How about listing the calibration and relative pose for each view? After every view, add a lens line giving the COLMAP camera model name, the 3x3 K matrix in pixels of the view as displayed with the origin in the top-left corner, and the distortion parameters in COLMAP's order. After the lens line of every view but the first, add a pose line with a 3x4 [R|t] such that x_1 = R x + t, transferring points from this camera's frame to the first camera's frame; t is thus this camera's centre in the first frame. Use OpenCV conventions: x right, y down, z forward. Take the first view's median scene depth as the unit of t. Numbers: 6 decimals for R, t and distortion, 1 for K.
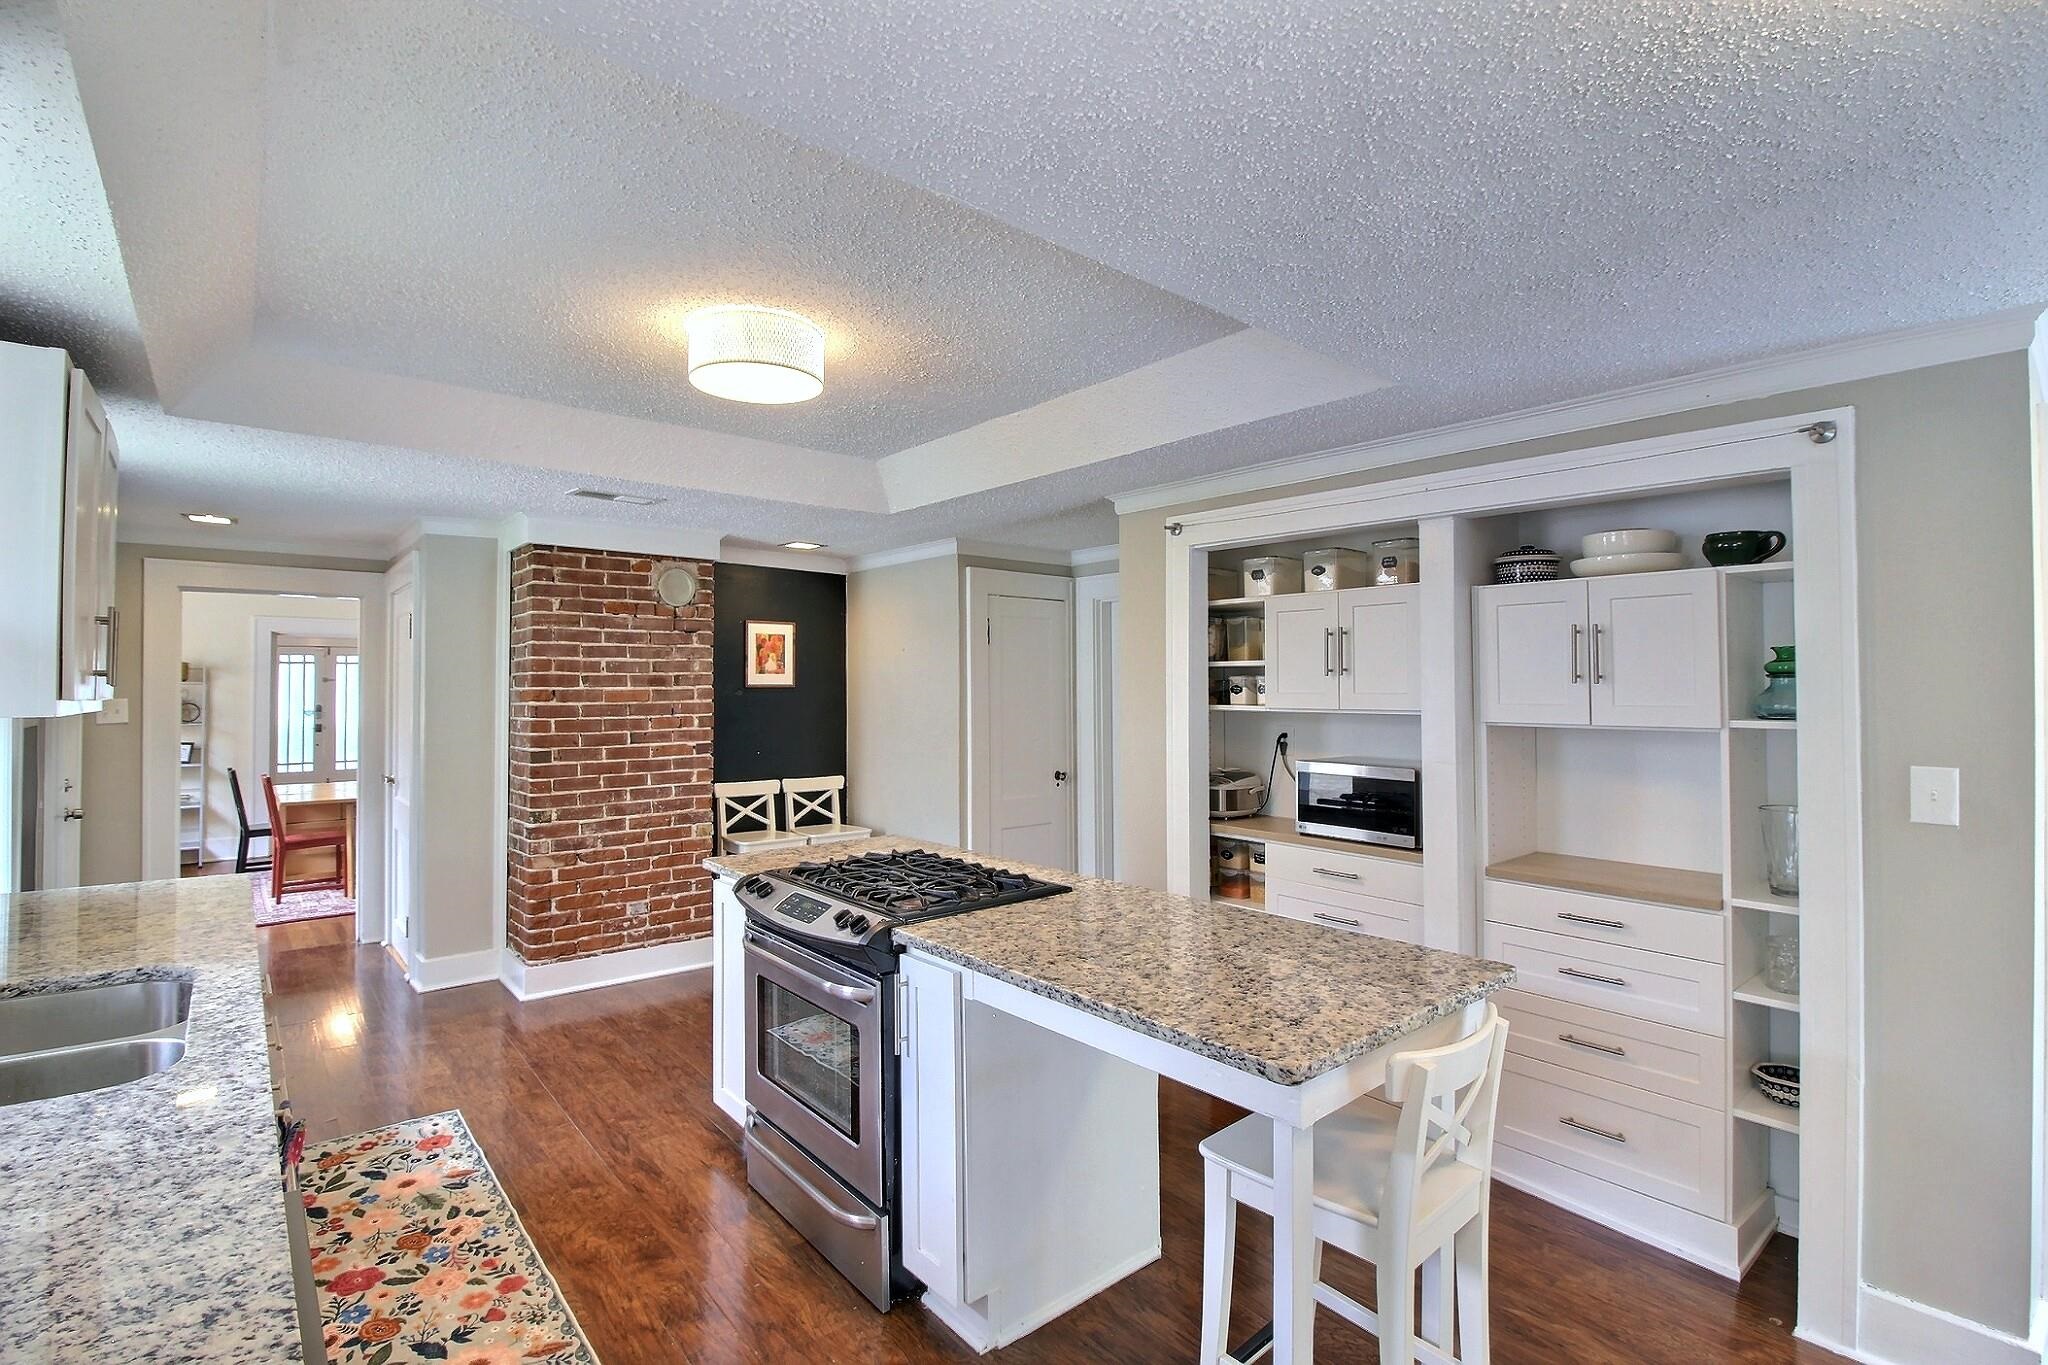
lens RADIAL K [[945.5, 0, 1019.2], [0, 945.5, 672.6], [0, 0, 1]] dist [0.000237, -0.012909]
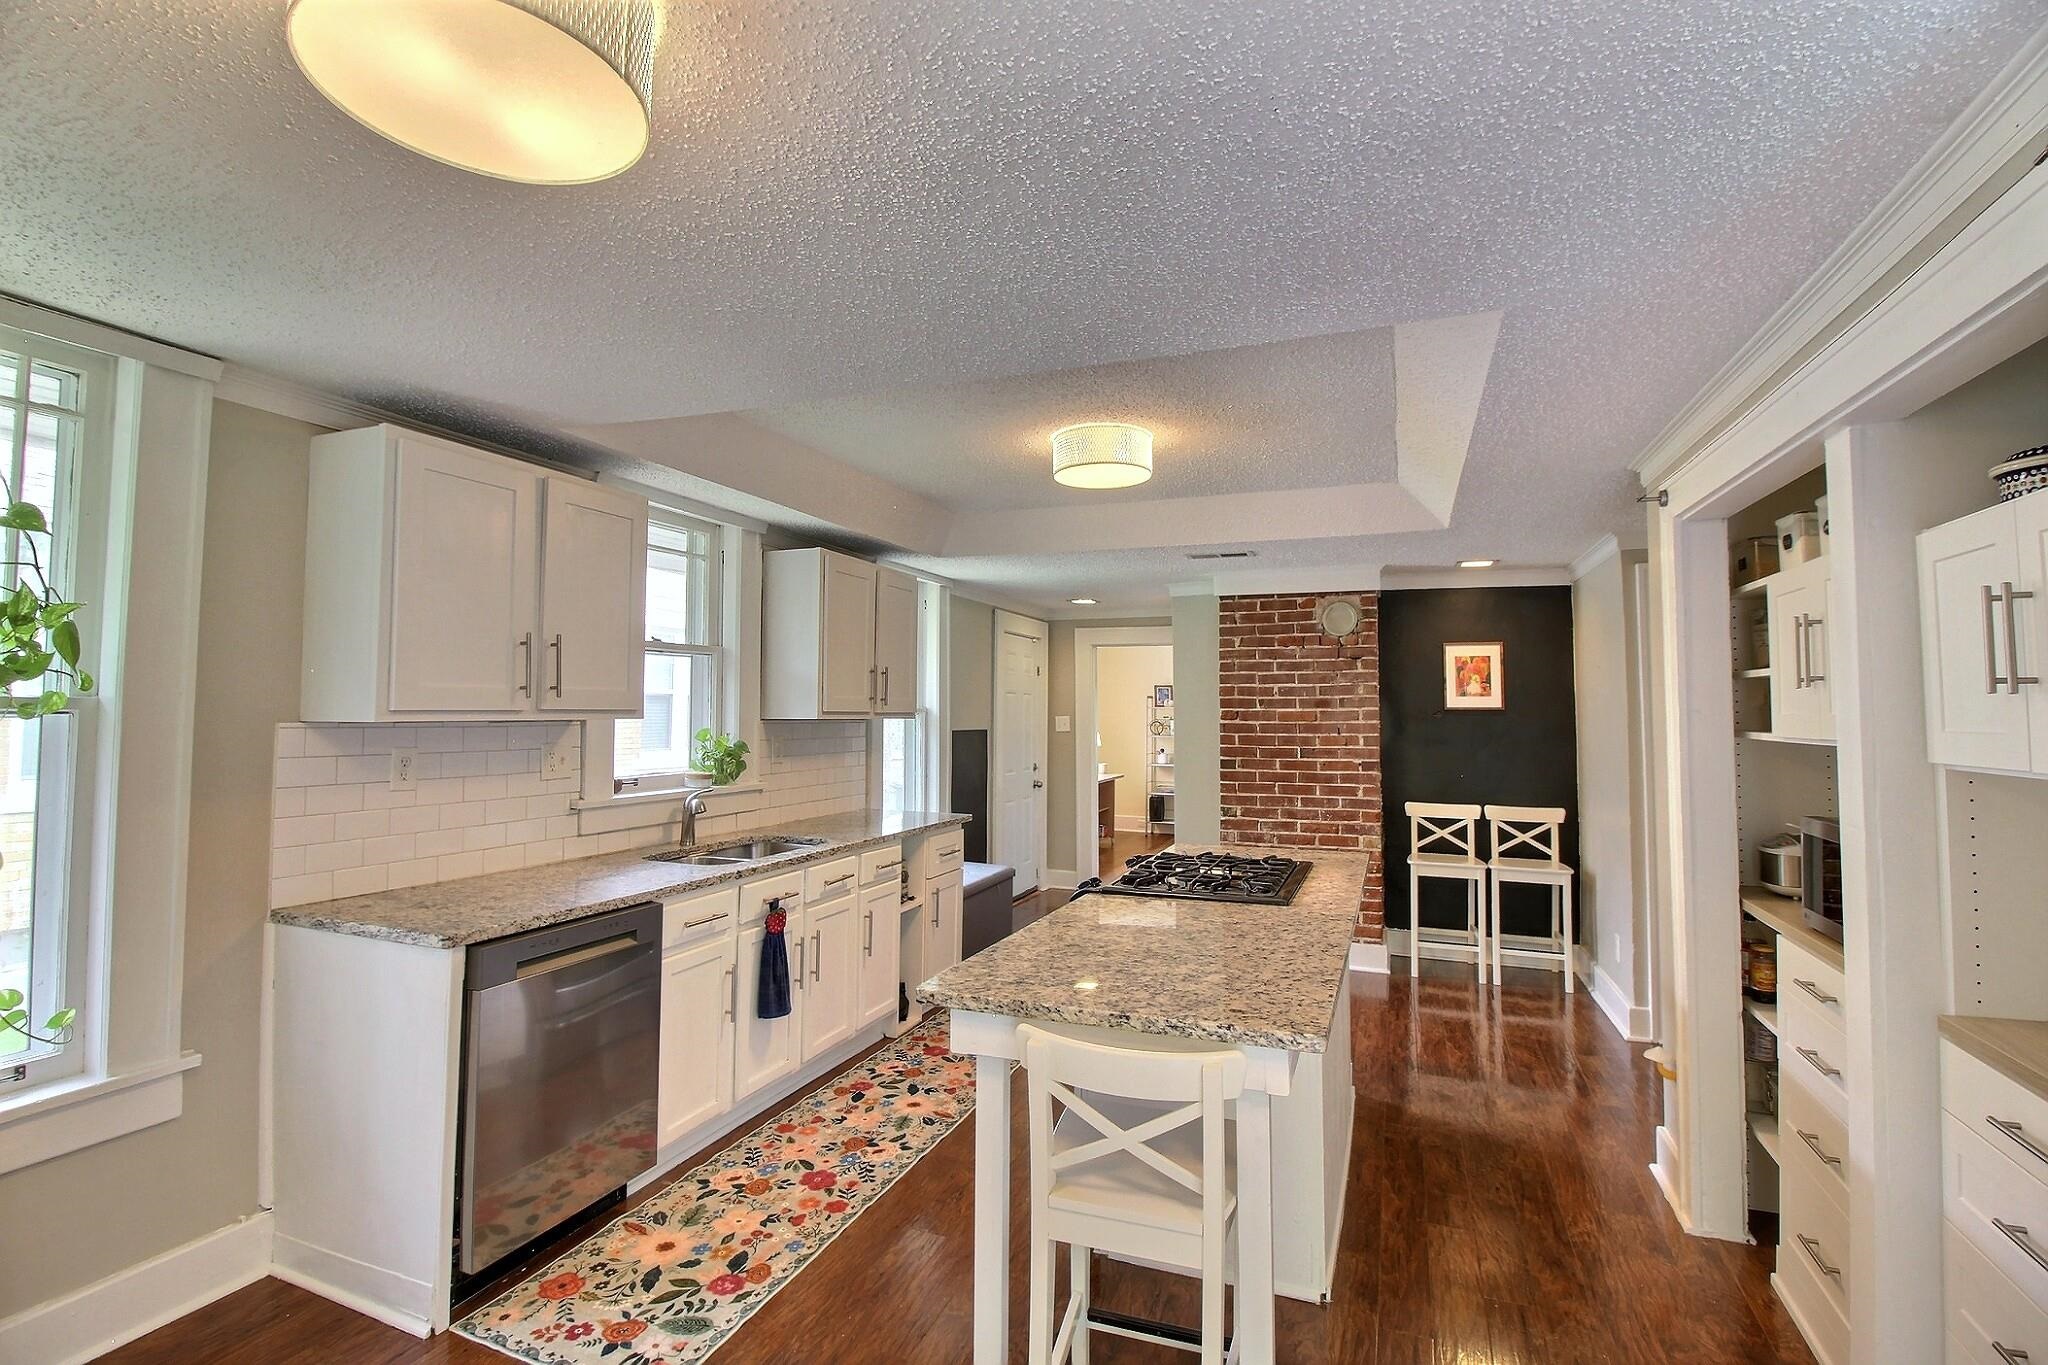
lens RADIAL K [[951.2, 0, 1025.9], [0, 951.2, 669.1], [0, 0, 1]] dist [-0.000091, -0.000132]
pose [[0.481336, -0.035979, -0.875797, 0.459124], [0.007787, 0.999293, -0.036772, 0.007198], [0.876502, 0.010880, 0.481276, 0.146527]]
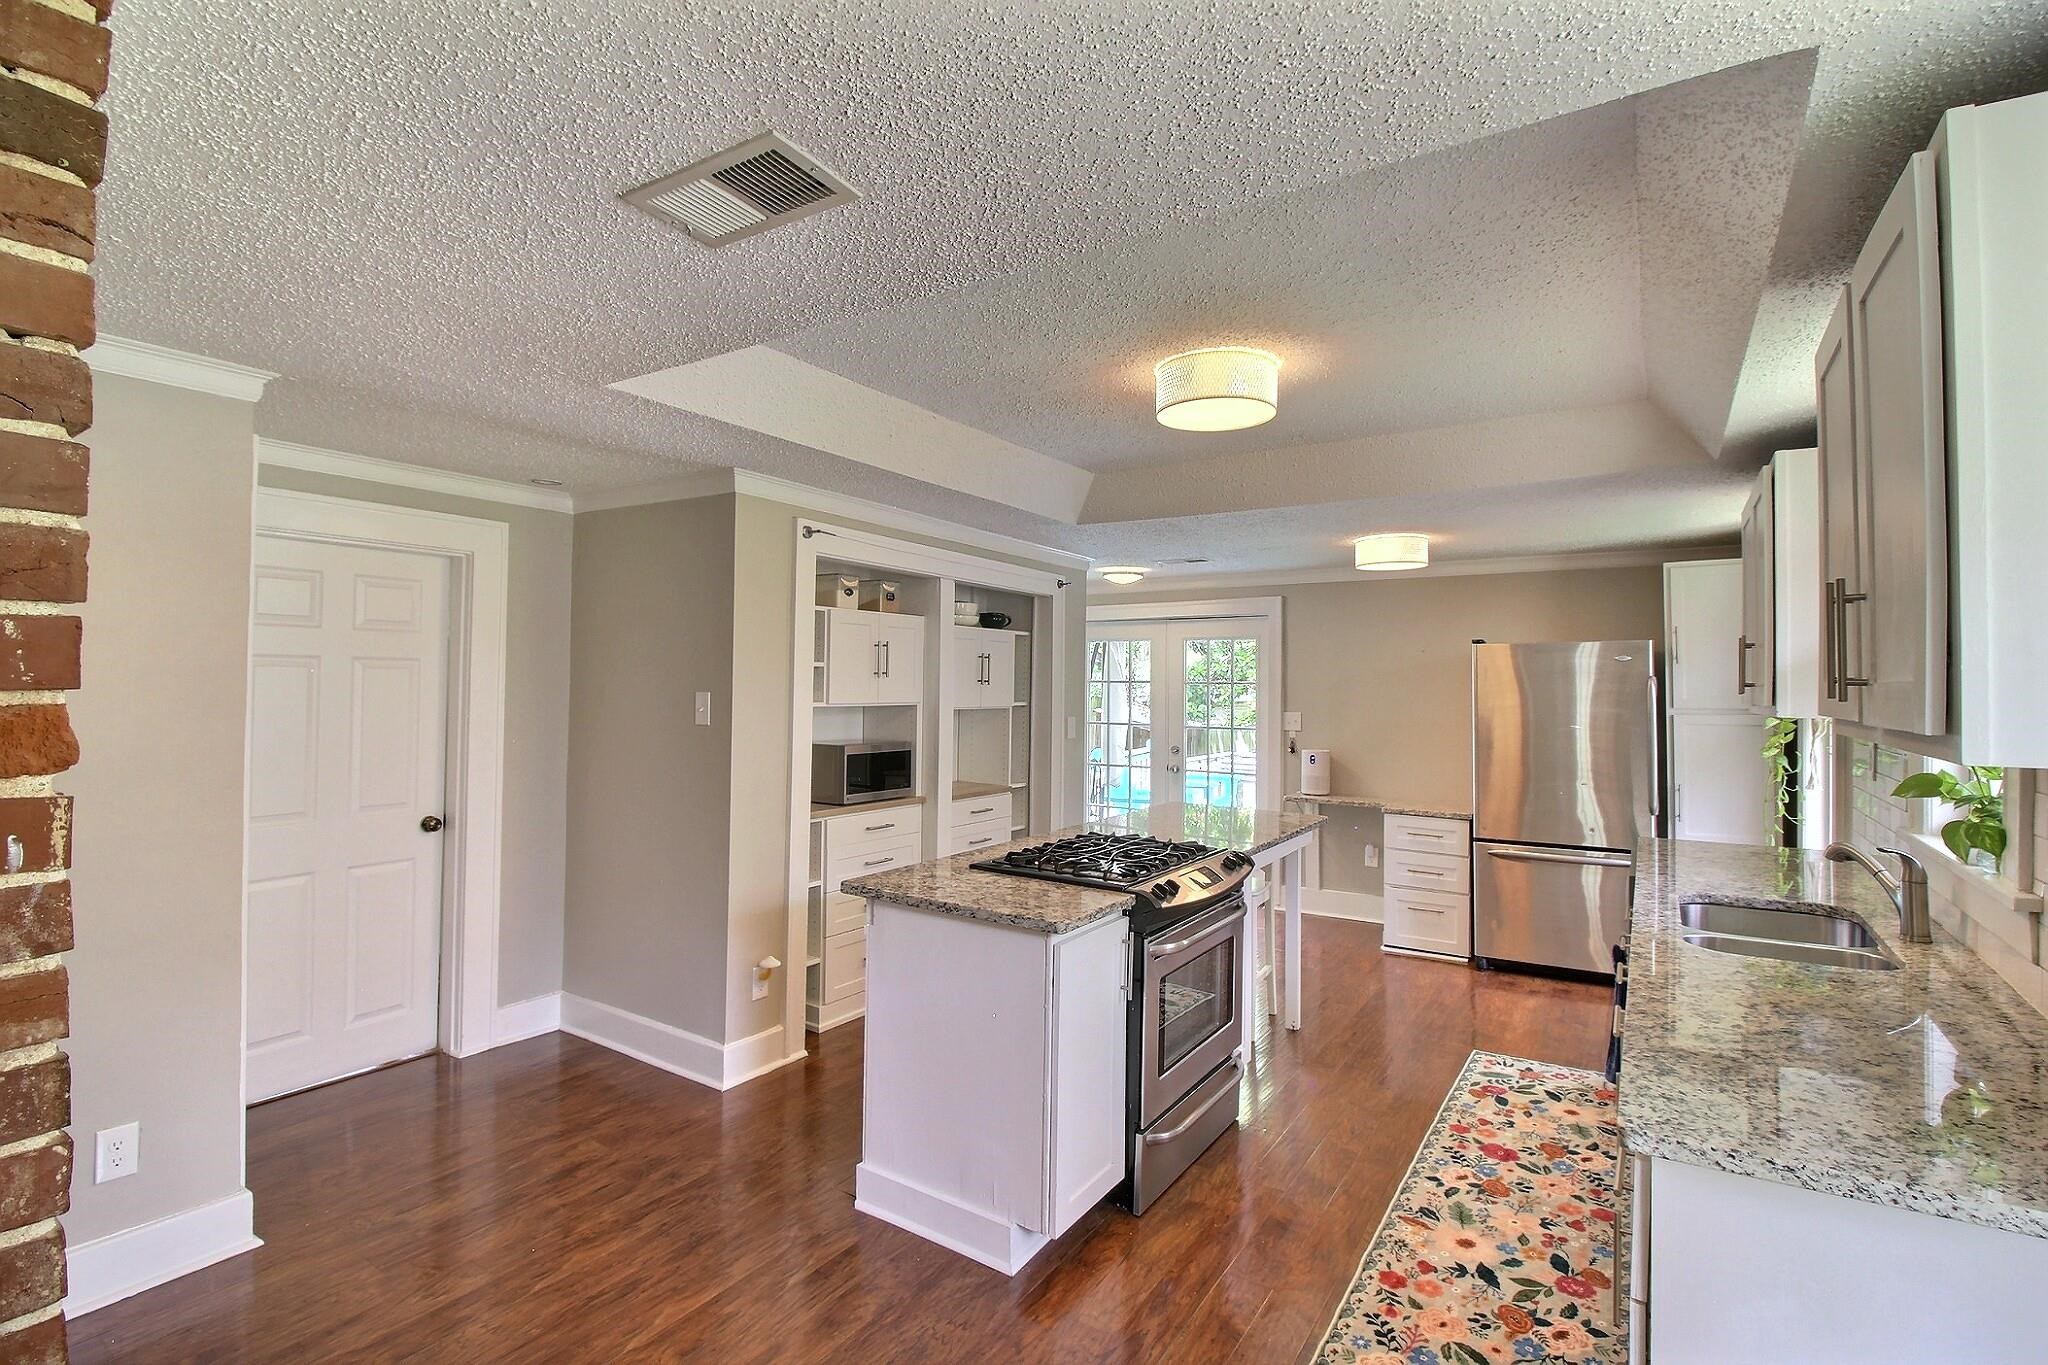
lens RADIAL K [[959.3, 0, 1031.2], [0, 959.3, 653.2], [0, 0, 1]] dist [-0.000022, -0.000255]
pose [[-0.293083, 0.028186, 0.955672, -0.714401], [-0.027749, 0.998894, -0.037970, 0.010465], [-0.955684, -0.037648, -0.291976, 0.845659]]
